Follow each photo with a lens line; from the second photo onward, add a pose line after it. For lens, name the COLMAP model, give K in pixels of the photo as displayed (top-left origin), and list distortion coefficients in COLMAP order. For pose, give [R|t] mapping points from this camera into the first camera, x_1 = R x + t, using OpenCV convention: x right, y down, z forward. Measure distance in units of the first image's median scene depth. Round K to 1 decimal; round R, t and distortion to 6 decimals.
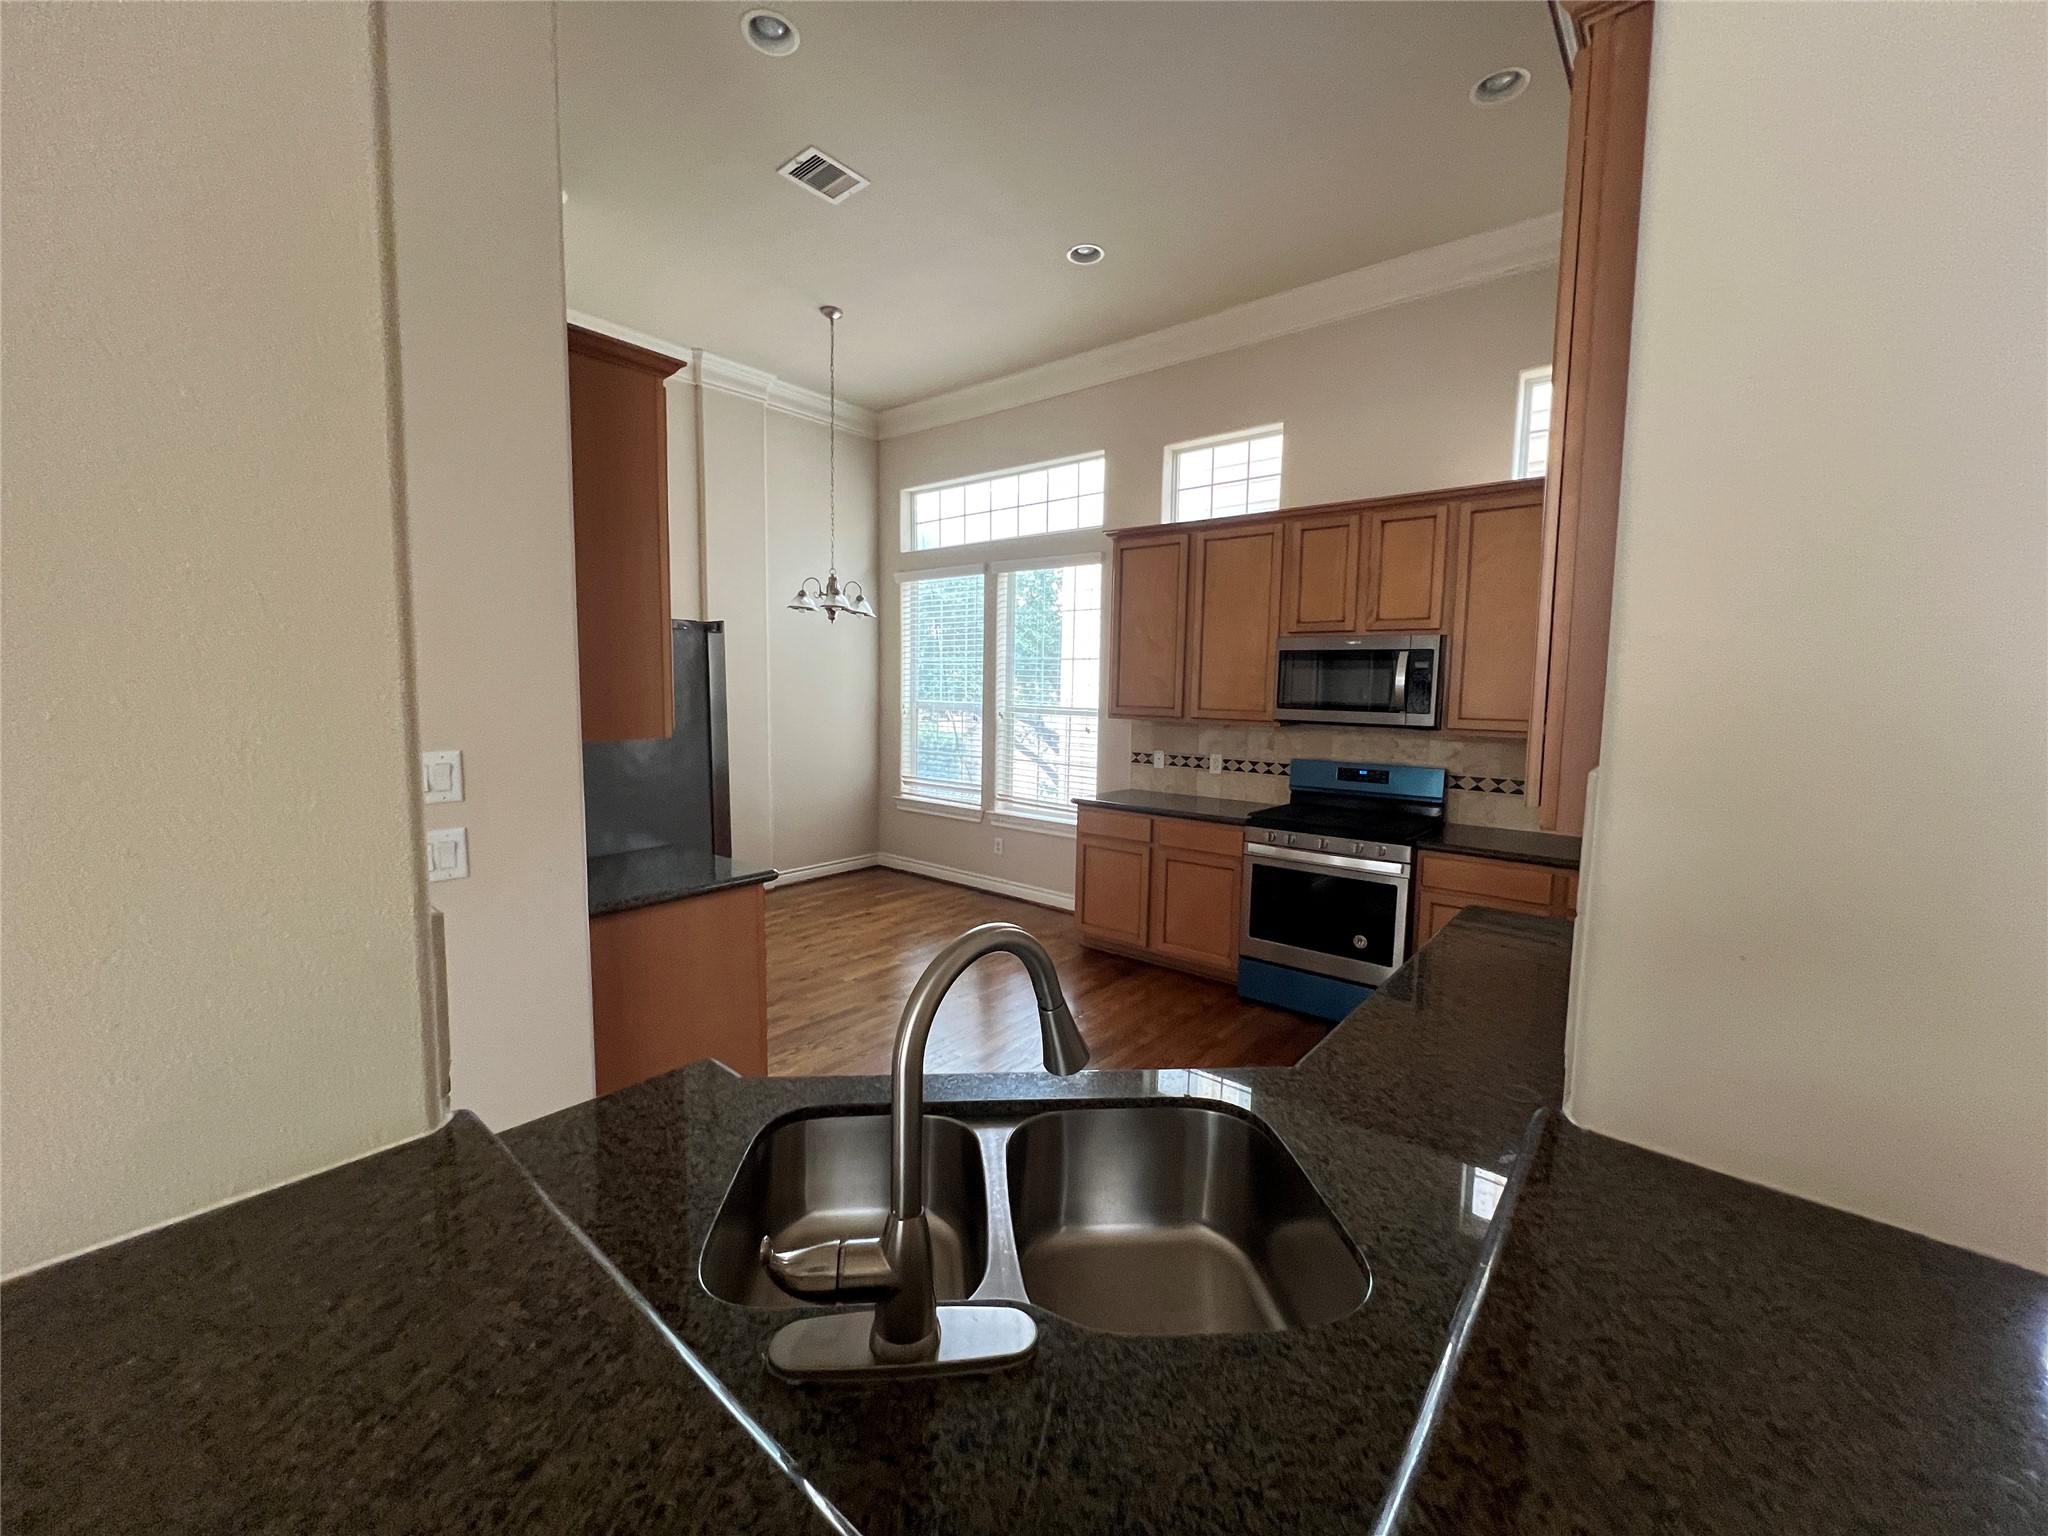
lens RADIAL K [[822.4, 0, 1011.1], [0, 822.4, 766.9], [0, 0, 1]] dist [-0.005925, 0.001871]
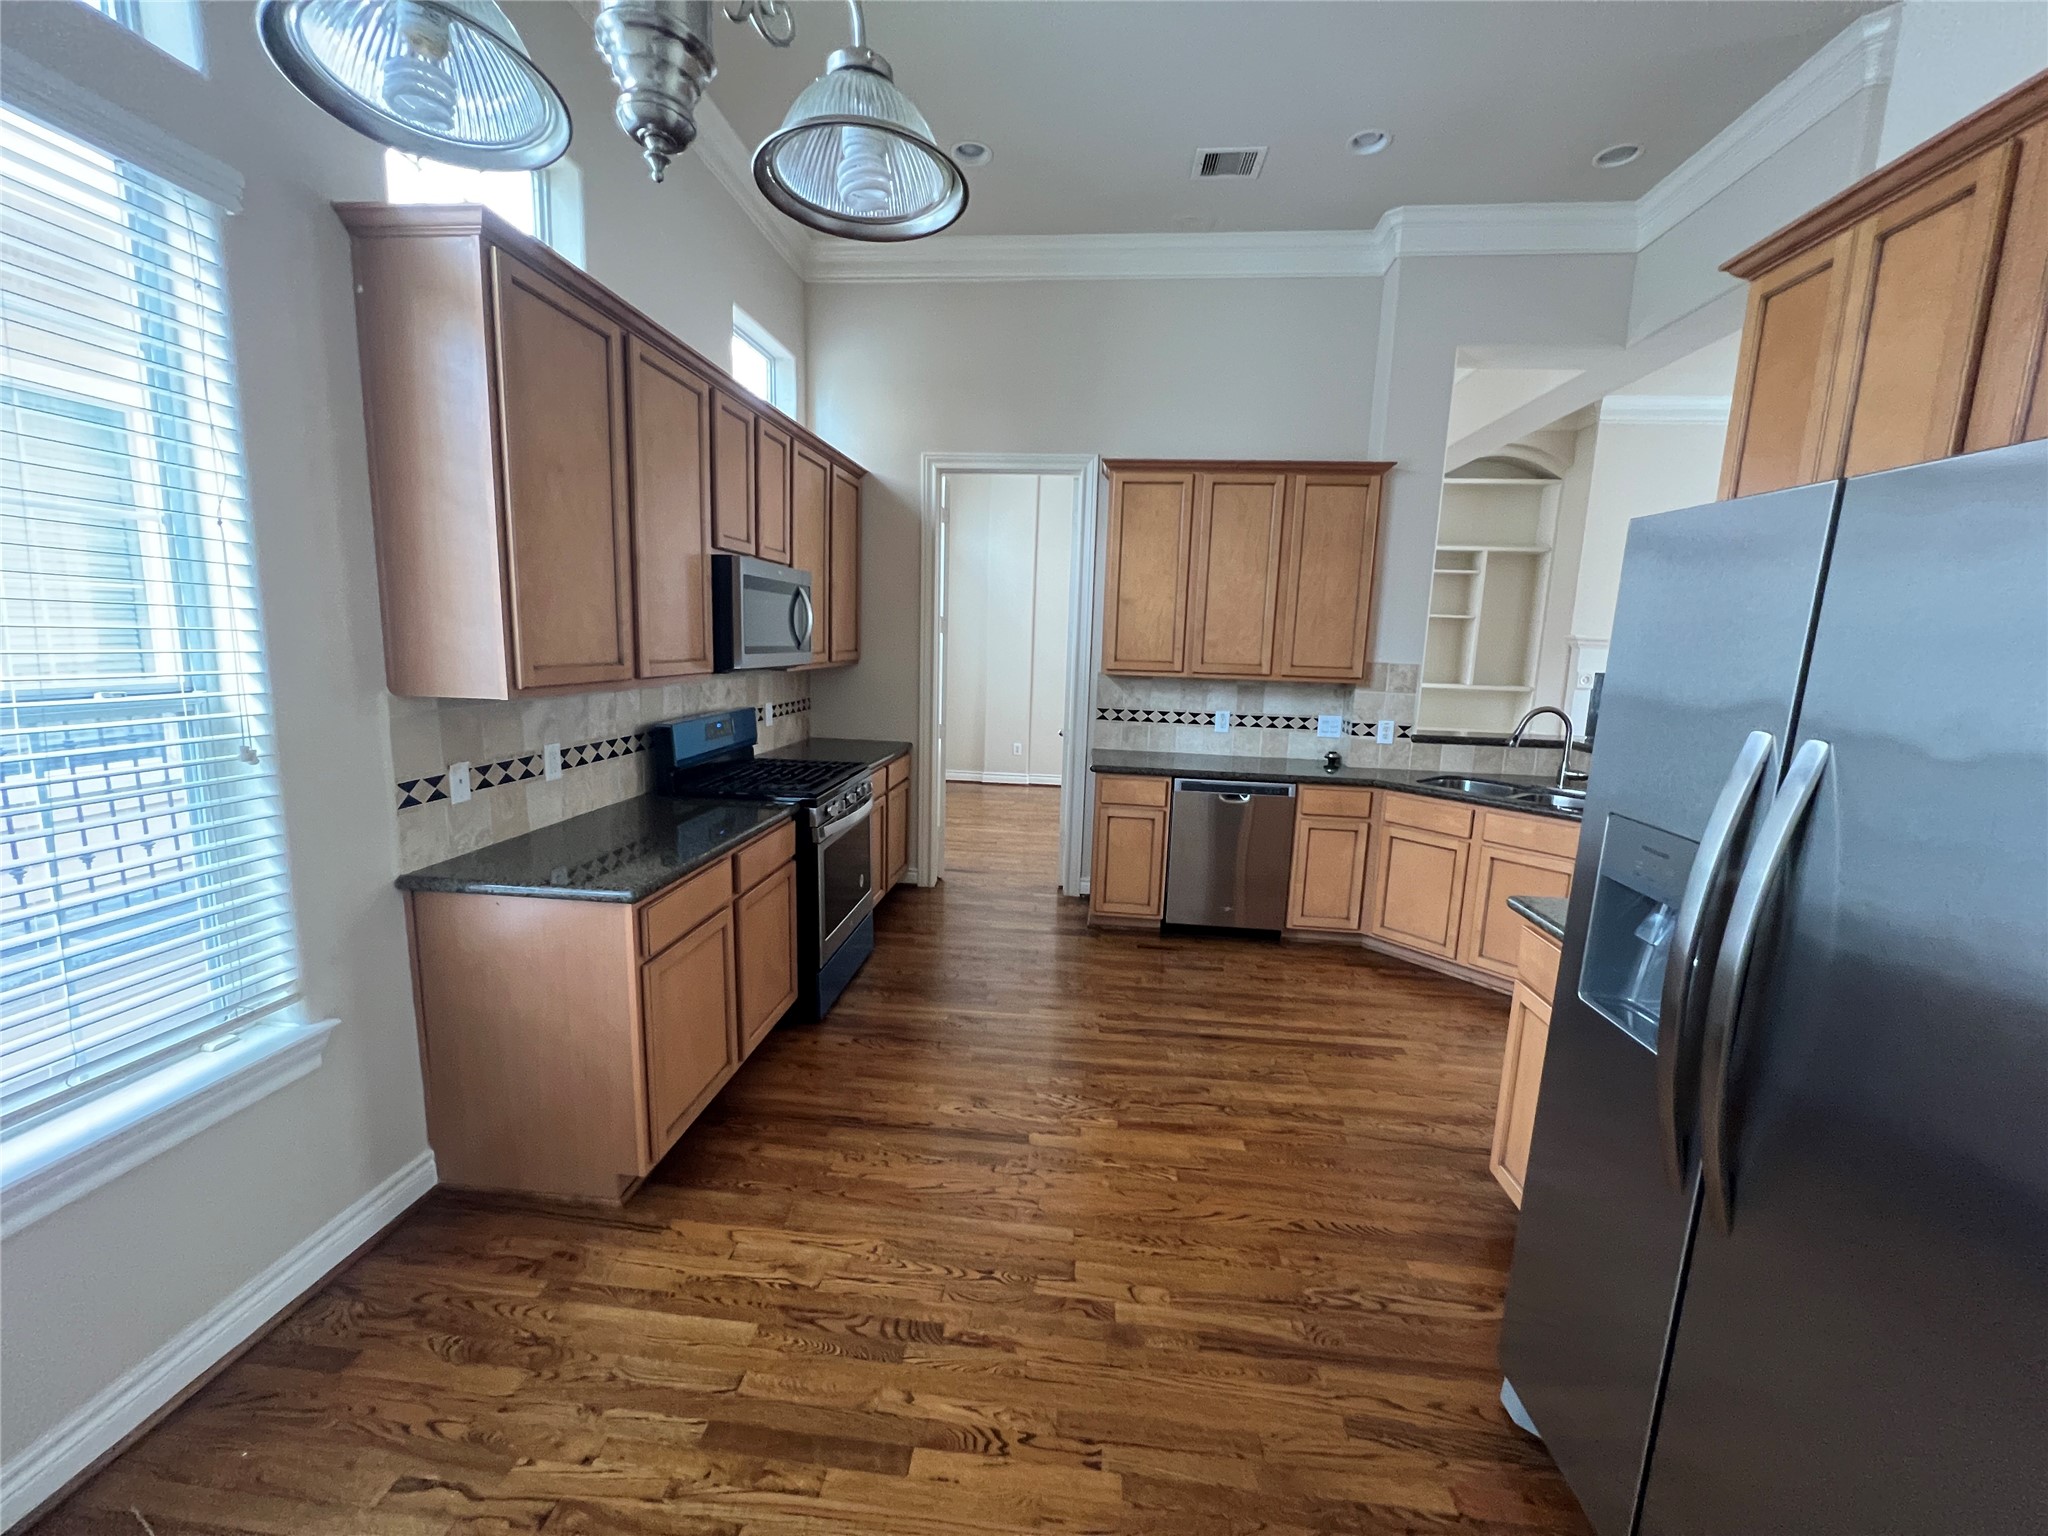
lens RADIAL K [[822.4, 0, 1020.2], [0, 822.4, 761.6], [0, 0, 1]] dist [-0.005925, 0.001871]
pose [[-0.578835, -0.157448, 0.800100, -0.365659], [0.039237, 0.974668, 0.220187, -0.111241], [-0.814500, 0.158846, -0.557995, 1.043370]]
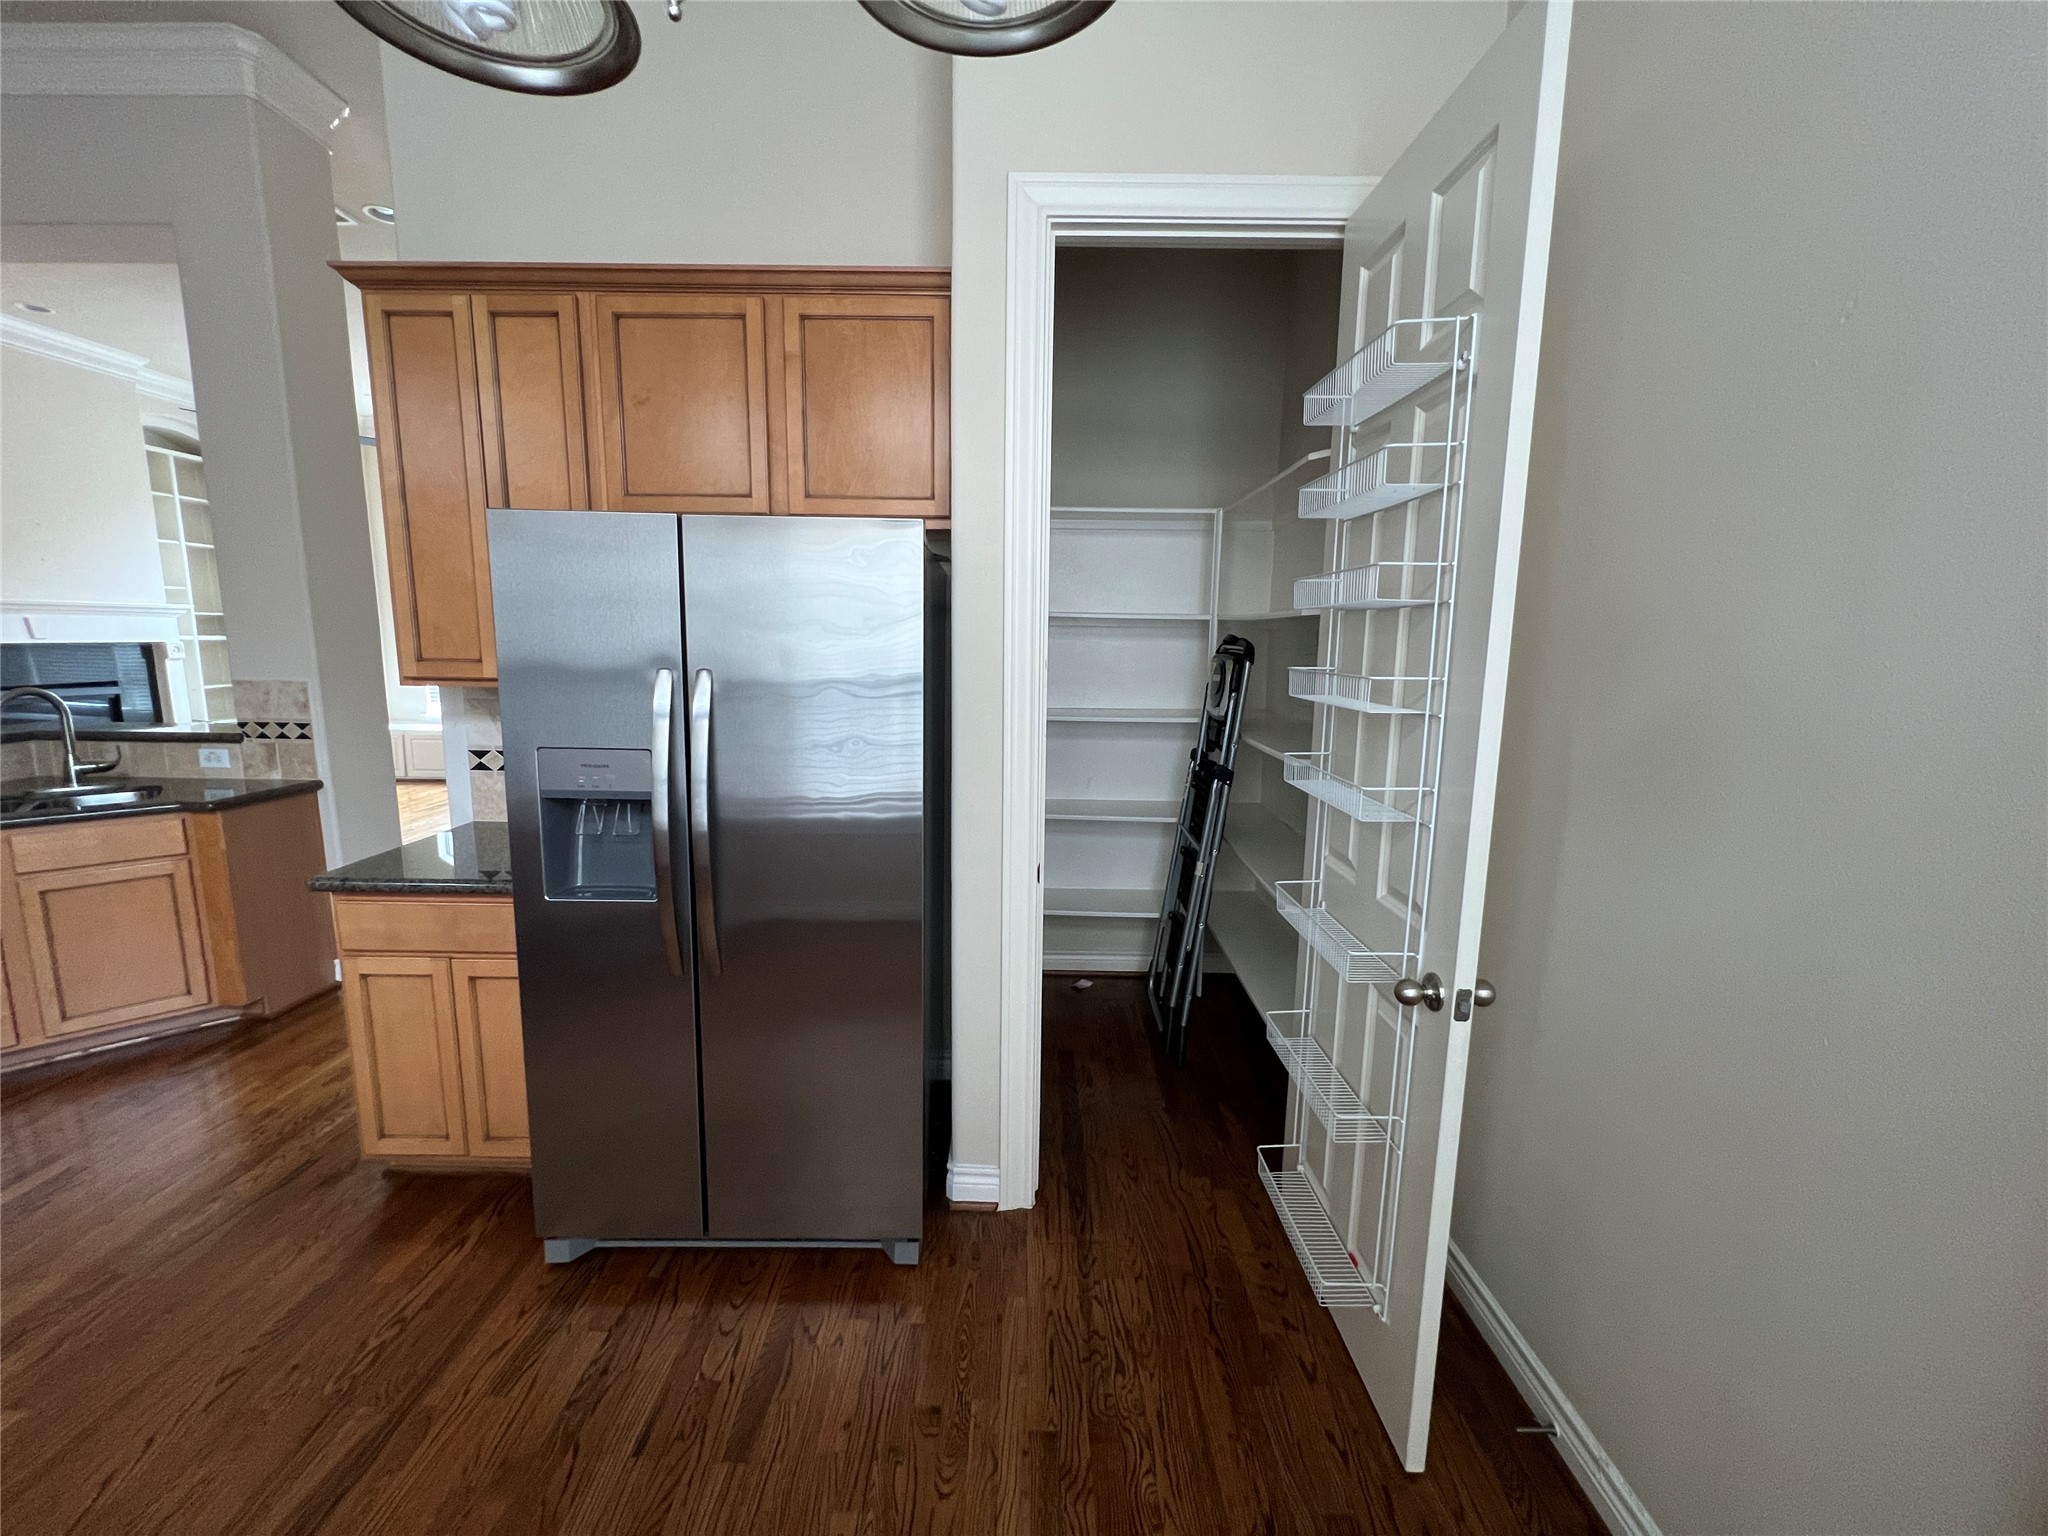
lens RADIAL K [[822.4, 0, 1024.3], [0, 822.4, 760.2], [0, 0, 1]] dist [-0.005925, 0.001871]
pose [[-0.752980, 0.079851, -0.653181, -0.173144], [-0.085448, 0.972341, 0.217373, -0.113638], [0.652472, 0.219490, -0.725330, 1.123582]]
